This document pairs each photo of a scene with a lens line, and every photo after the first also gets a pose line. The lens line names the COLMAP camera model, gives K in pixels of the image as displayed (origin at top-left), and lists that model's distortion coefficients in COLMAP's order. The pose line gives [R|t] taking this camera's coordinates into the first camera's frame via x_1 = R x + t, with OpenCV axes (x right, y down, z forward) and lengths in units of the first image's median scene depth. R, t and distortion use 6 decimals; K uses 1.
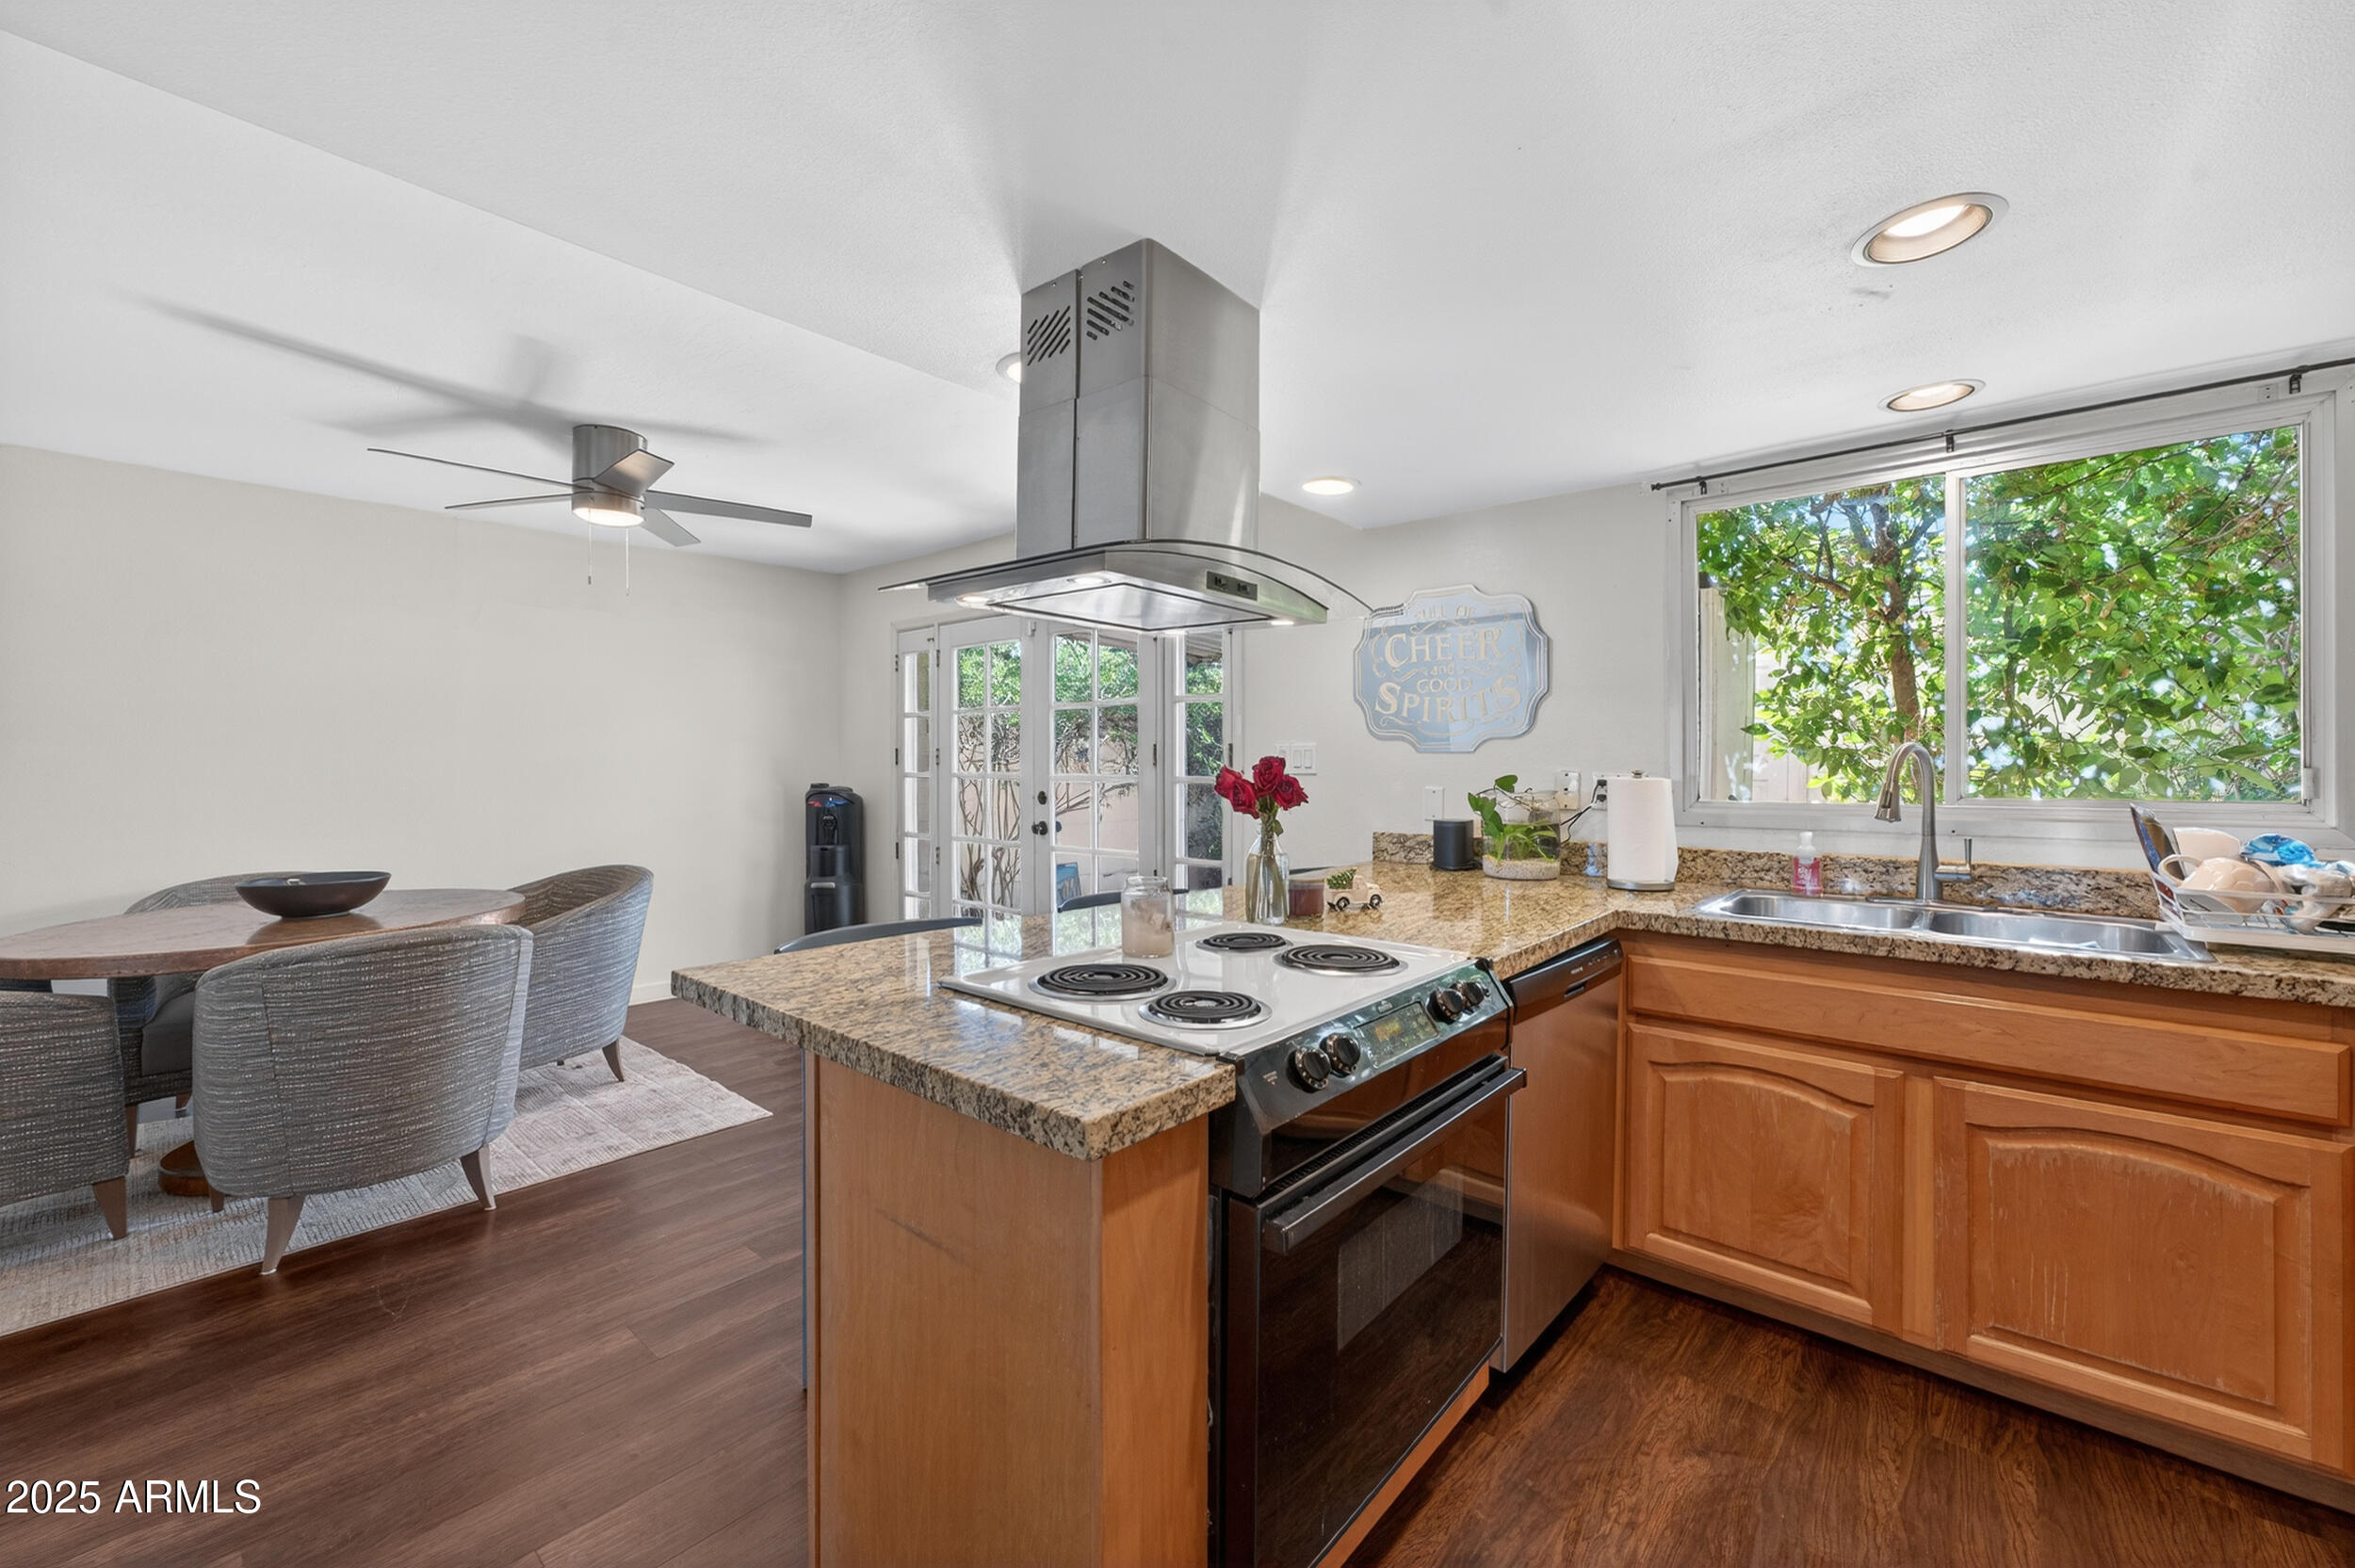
lens RADIAL K [[951.2, 0, 1170.4], [0, 951.2, 795.5], [0, 0, 1]] dist [-0.042343, 0.018276]
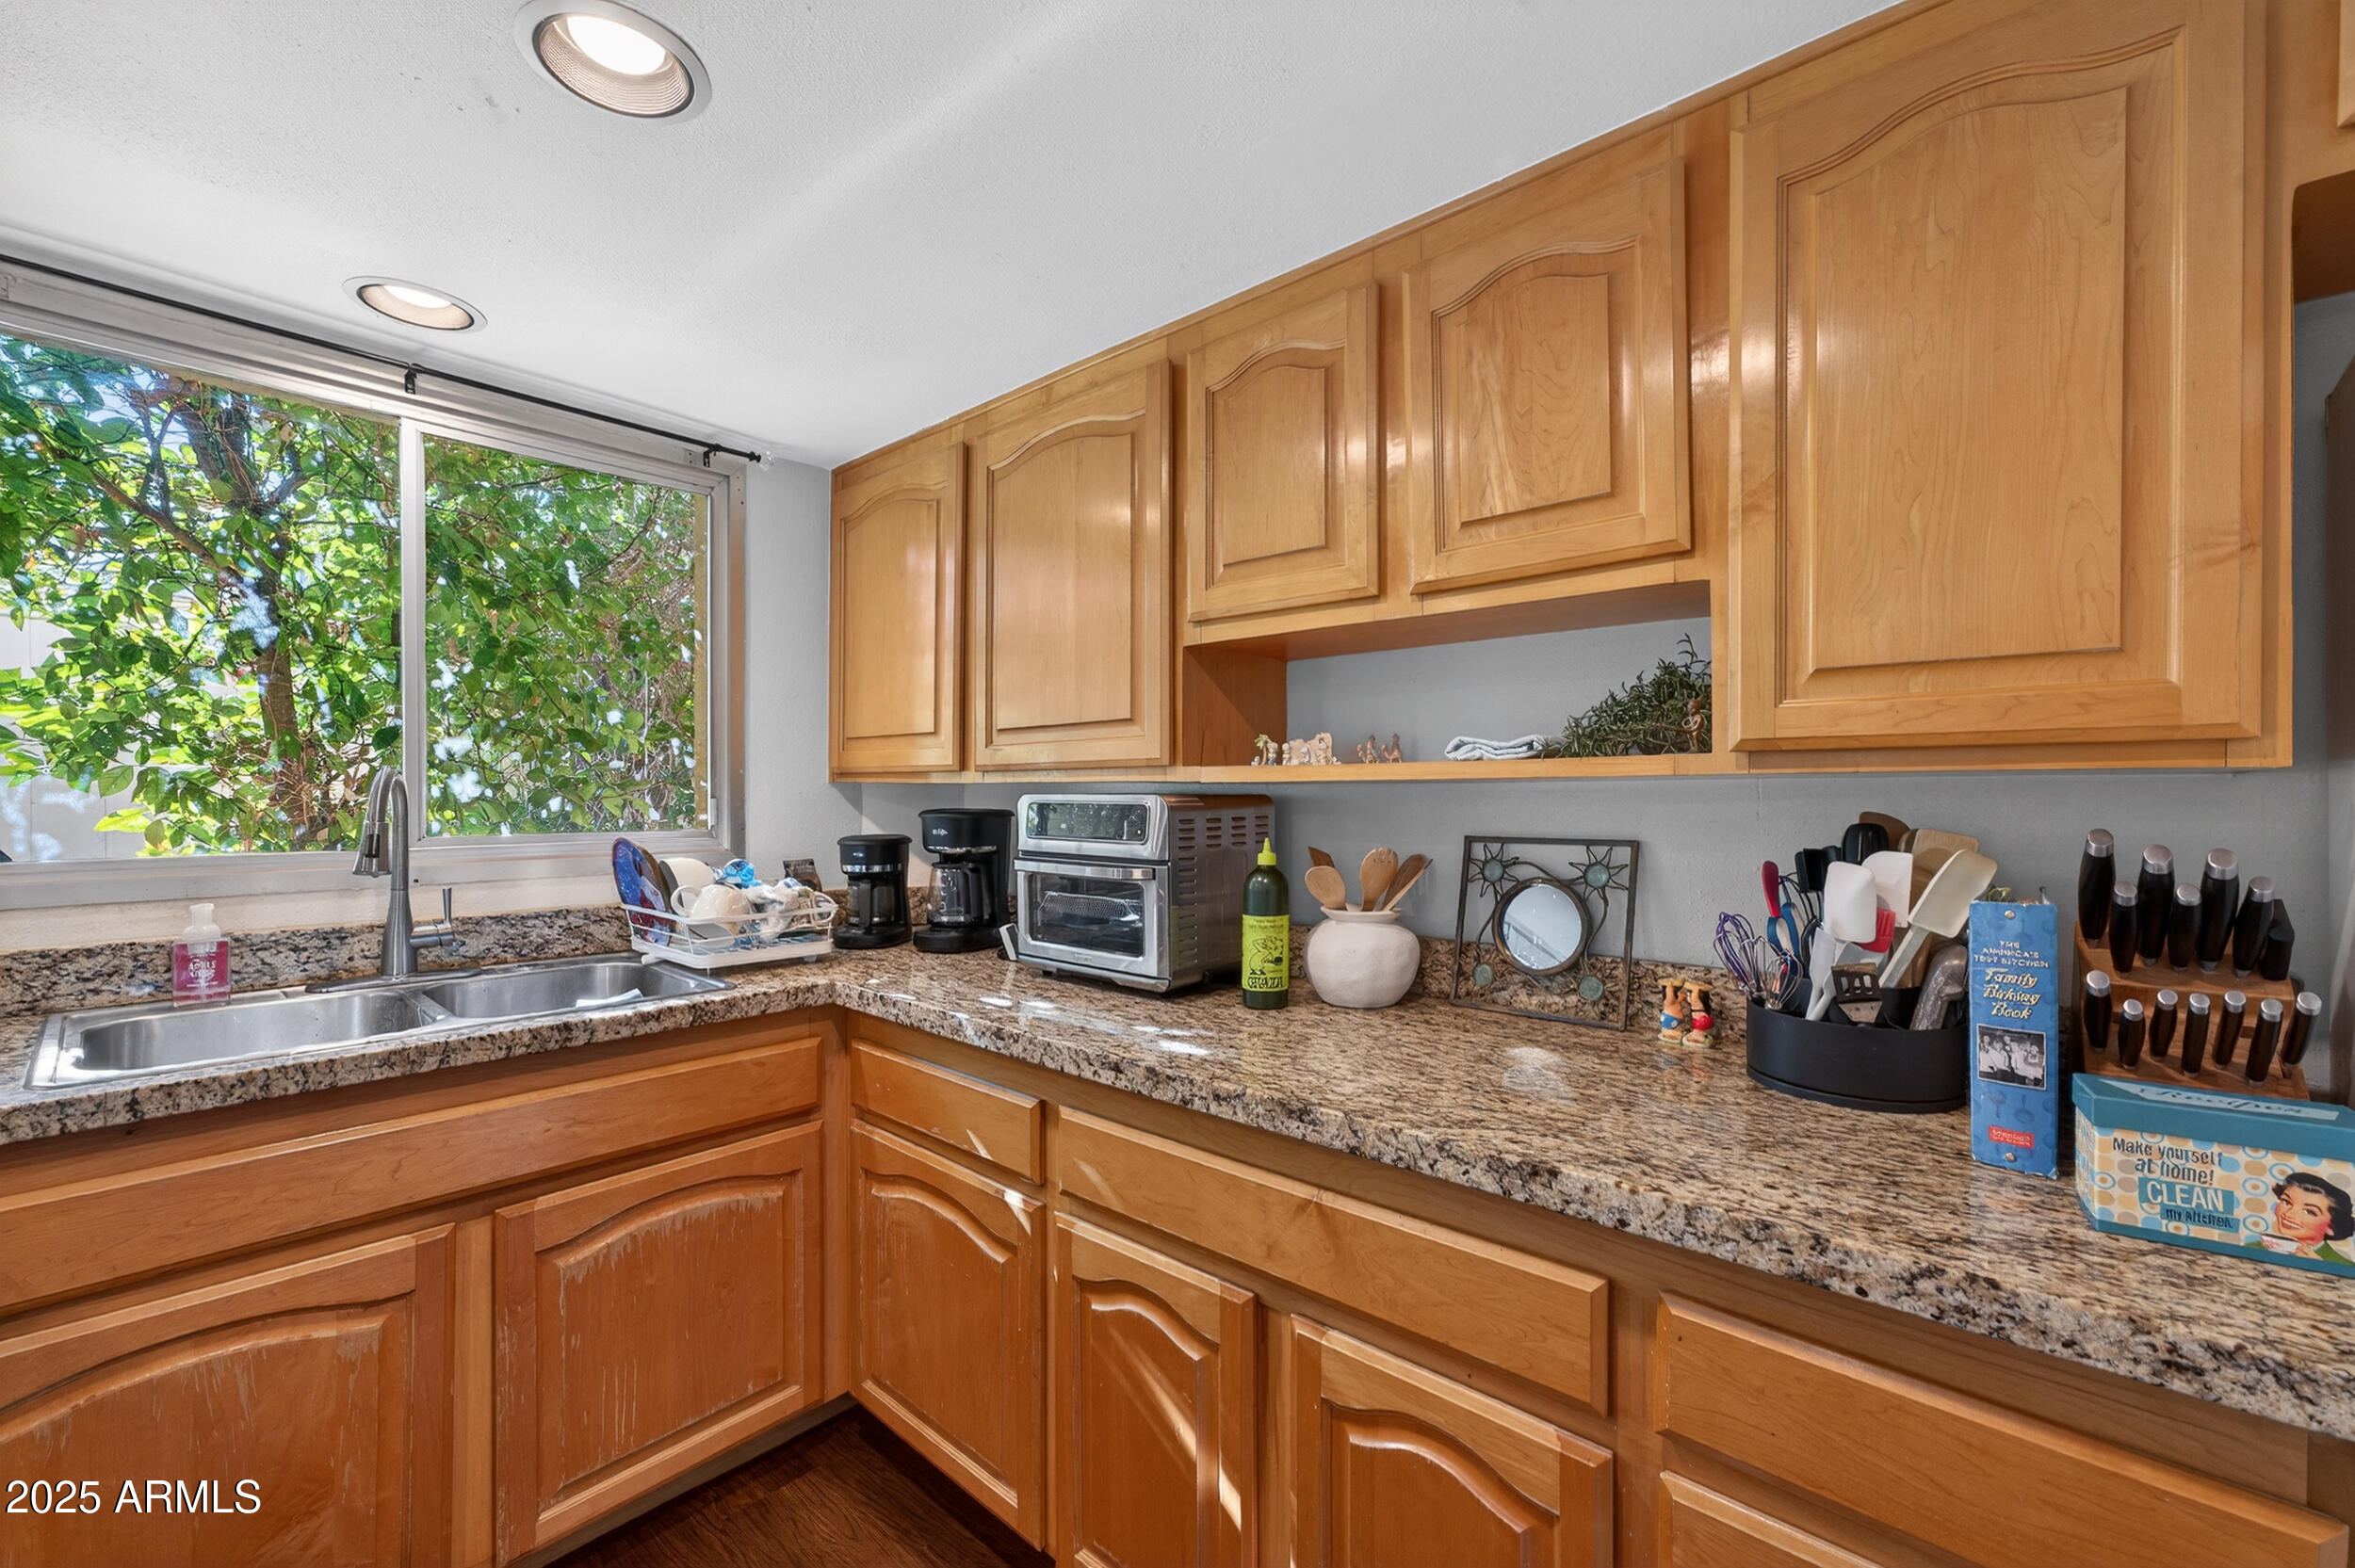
lens RADIAL K [[951.2, 0, 1170.4], [0, 951.2, 795.5], [0, 0, 1]] dist [-0.042343, 0.018276]
pose [[-0.012180, 0.001054, 0.999925, 0.057486], [0.031216, 0.999512, -0.000673, -0.013331], [-0.999438, 0.031206, -0.012207, 0.408790]]
